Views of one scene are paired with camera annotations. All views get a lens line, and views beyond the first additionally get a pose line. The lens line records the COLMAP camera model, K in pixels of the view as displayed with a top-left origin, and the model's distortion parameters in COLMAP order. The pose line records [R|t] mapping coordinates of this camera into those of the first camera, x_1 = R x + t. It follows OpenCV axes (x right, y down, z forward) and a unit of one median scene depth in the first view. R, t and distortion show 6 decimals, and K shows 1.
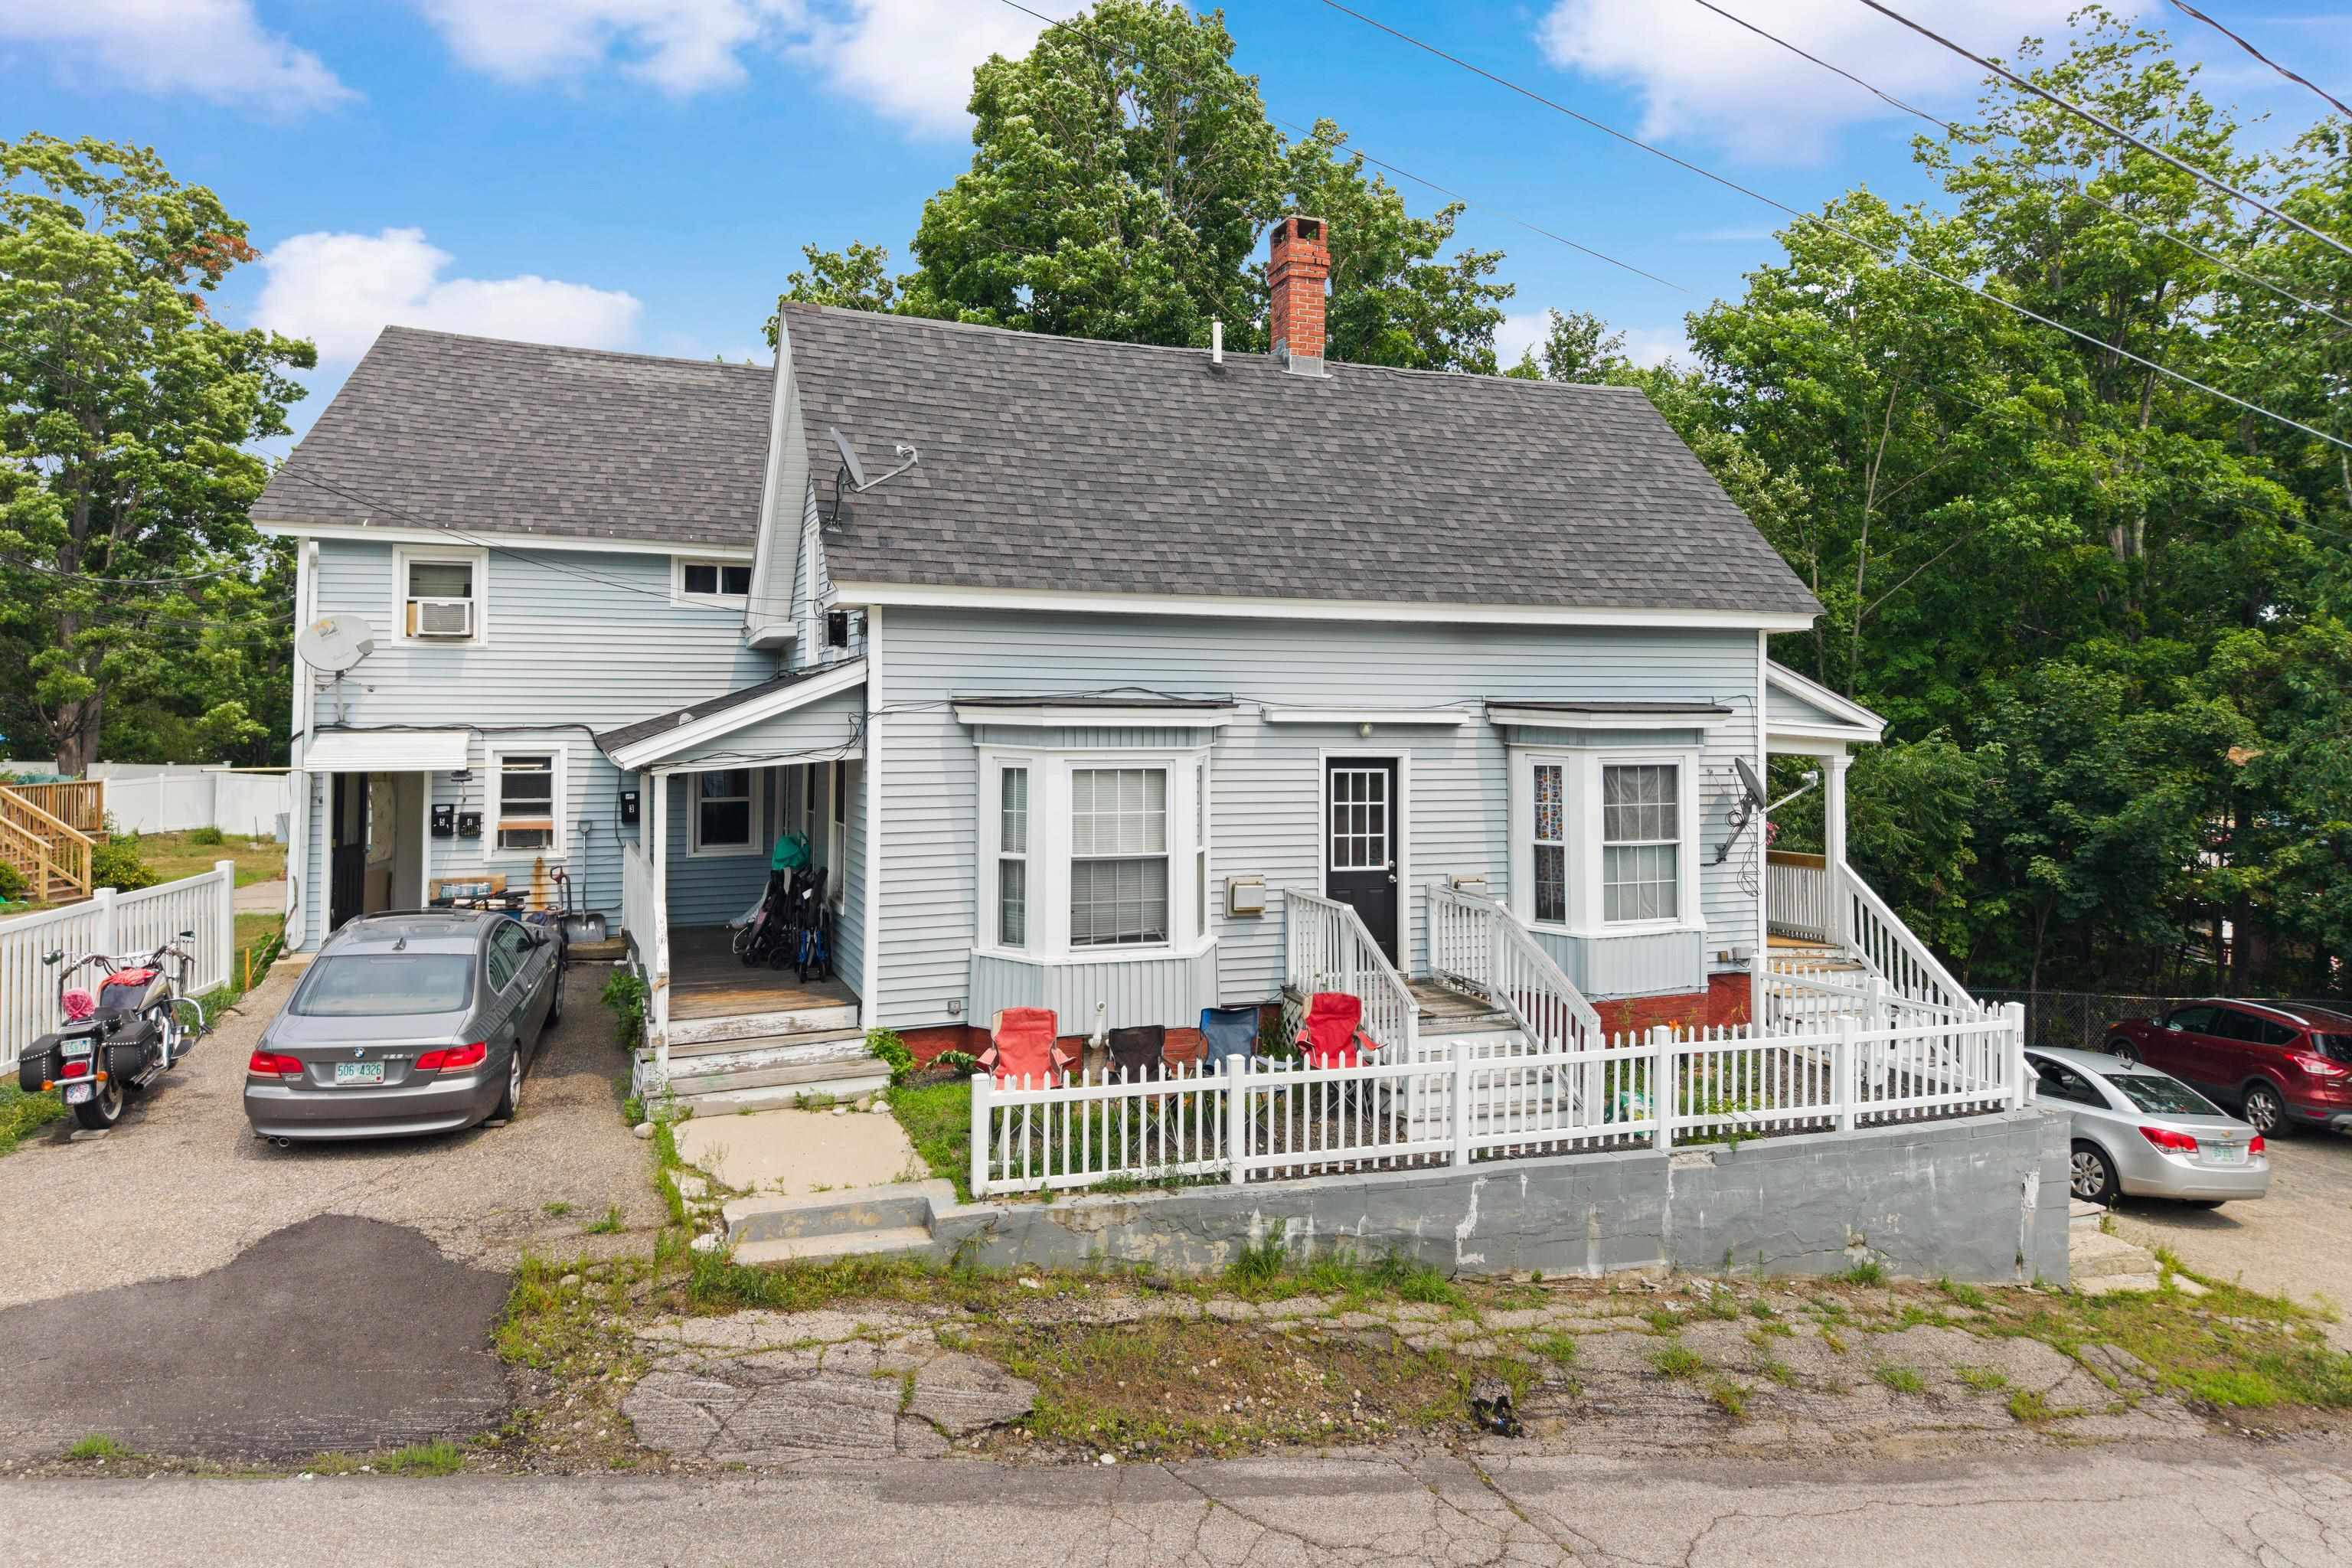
lens RADIAL K [[1594.9, 0, 1178.9], [0, 1594.9, 677.2], [0, 0, 1]] dist [0.006091, -0.004543]
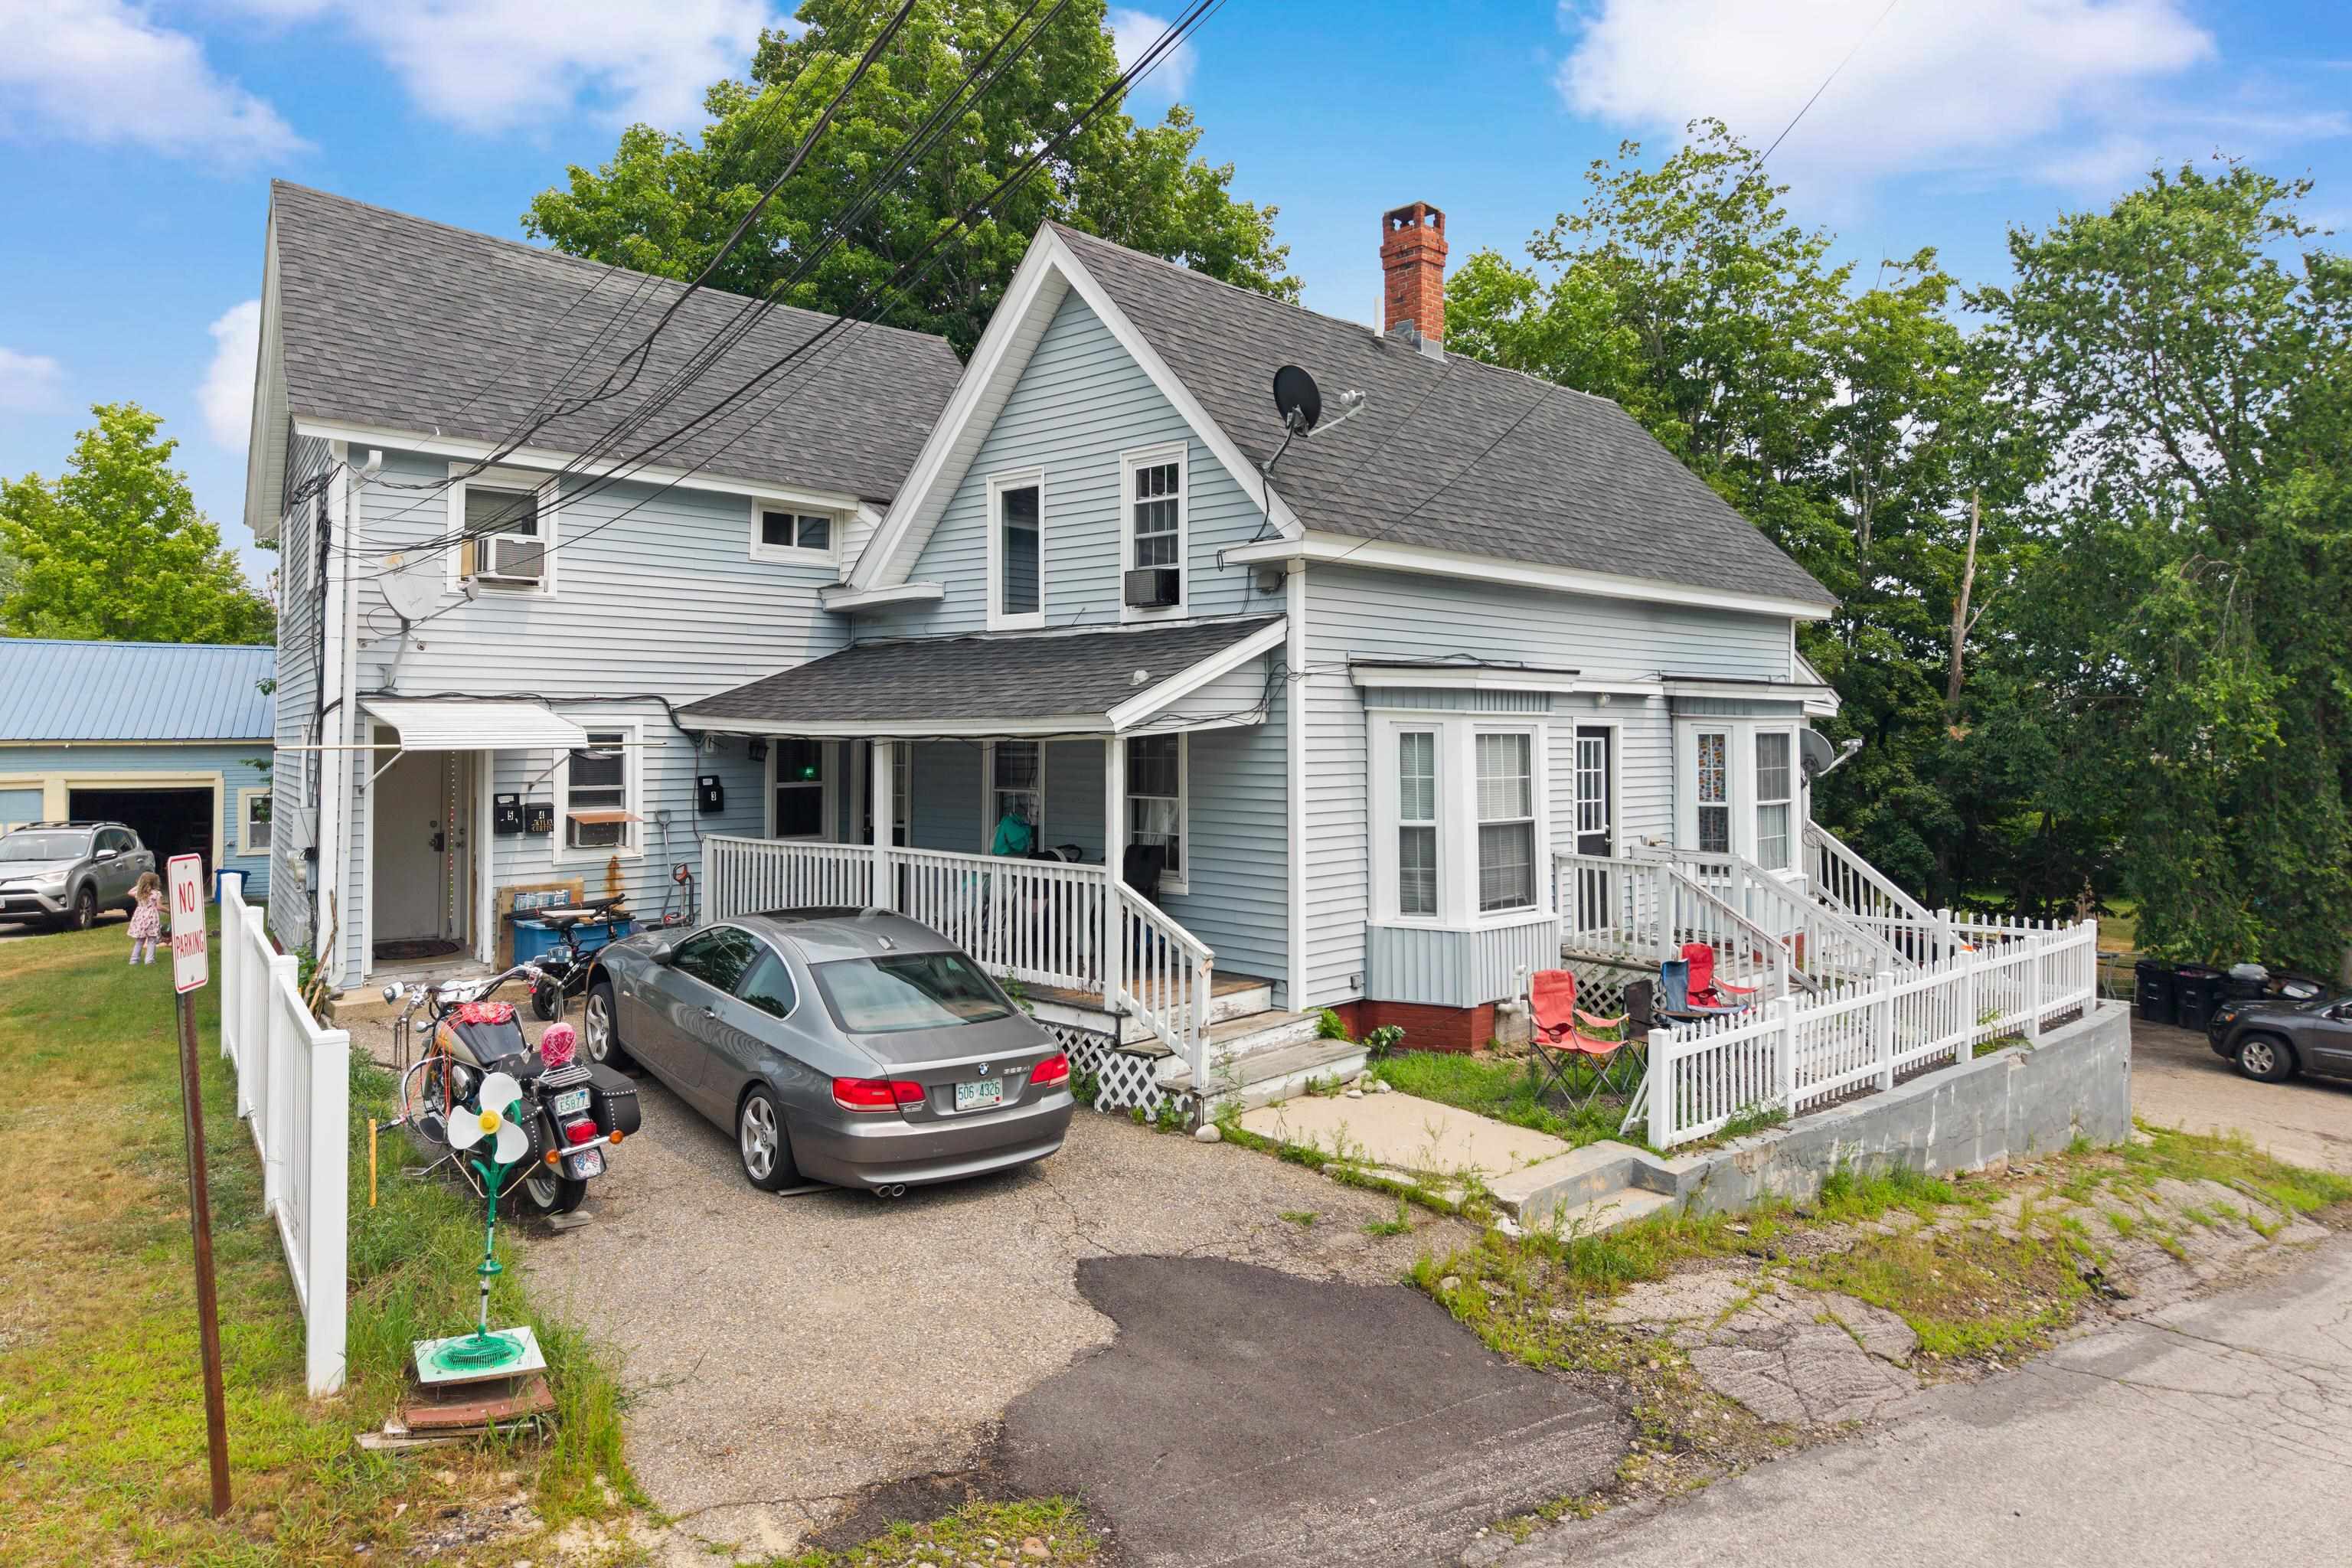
lens RADIAL K [[1596.3, 0, 1165.3], [0, 1596.3, 703.4], [0, 0, 1]] dist [-0.000458, -0.002254]
pose [[0.909199, 0.005208, 0.416330, -0.651012], [-0.009253, 0.999928, 0.007699, 0.033647], [-0.416260, -0.010852, 0.909181, 0.184045]]
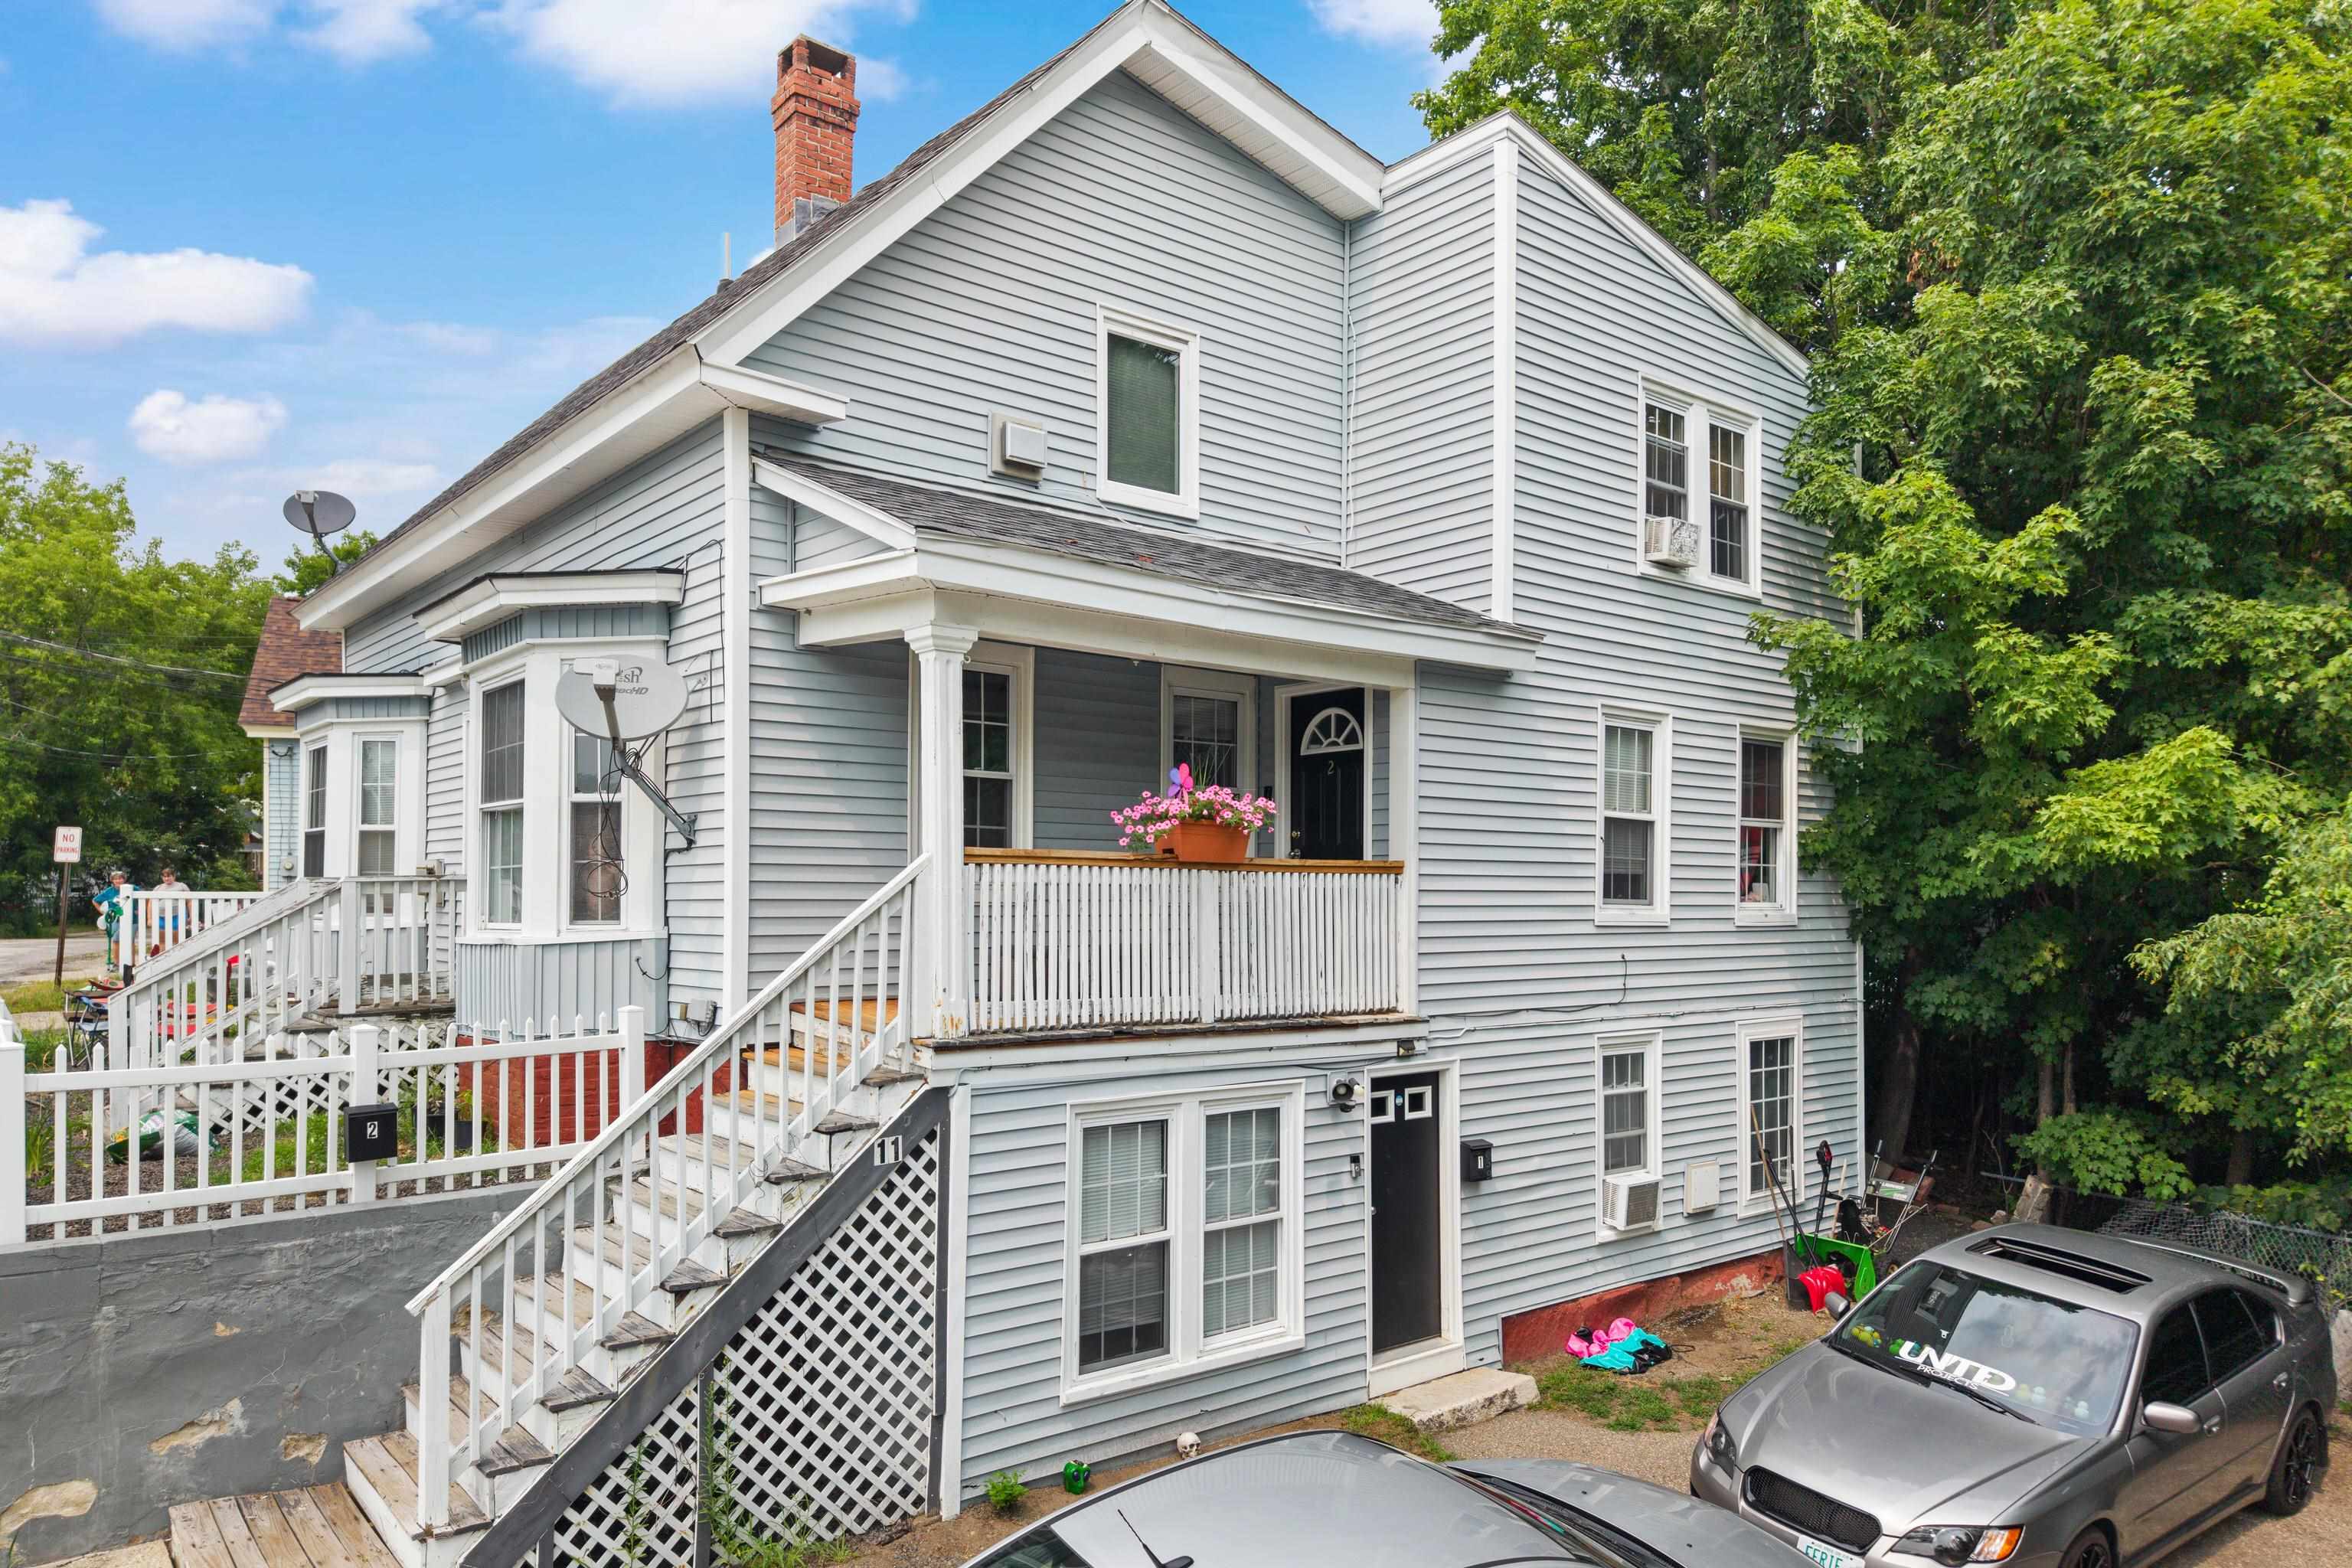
lens RADIAL K [[1548.0, 0, 1171.6], [0, 1548.0, 878.7], [0, 0, 1]] dist [0.007639, 0.001170]
pose [[0.312576, -0.014499, -0.949782, 1.117216], [0.023149, 0.999703, -0.007643, 0.166395], [0.949611, -0.019598, 0.312819, 1.221693]]
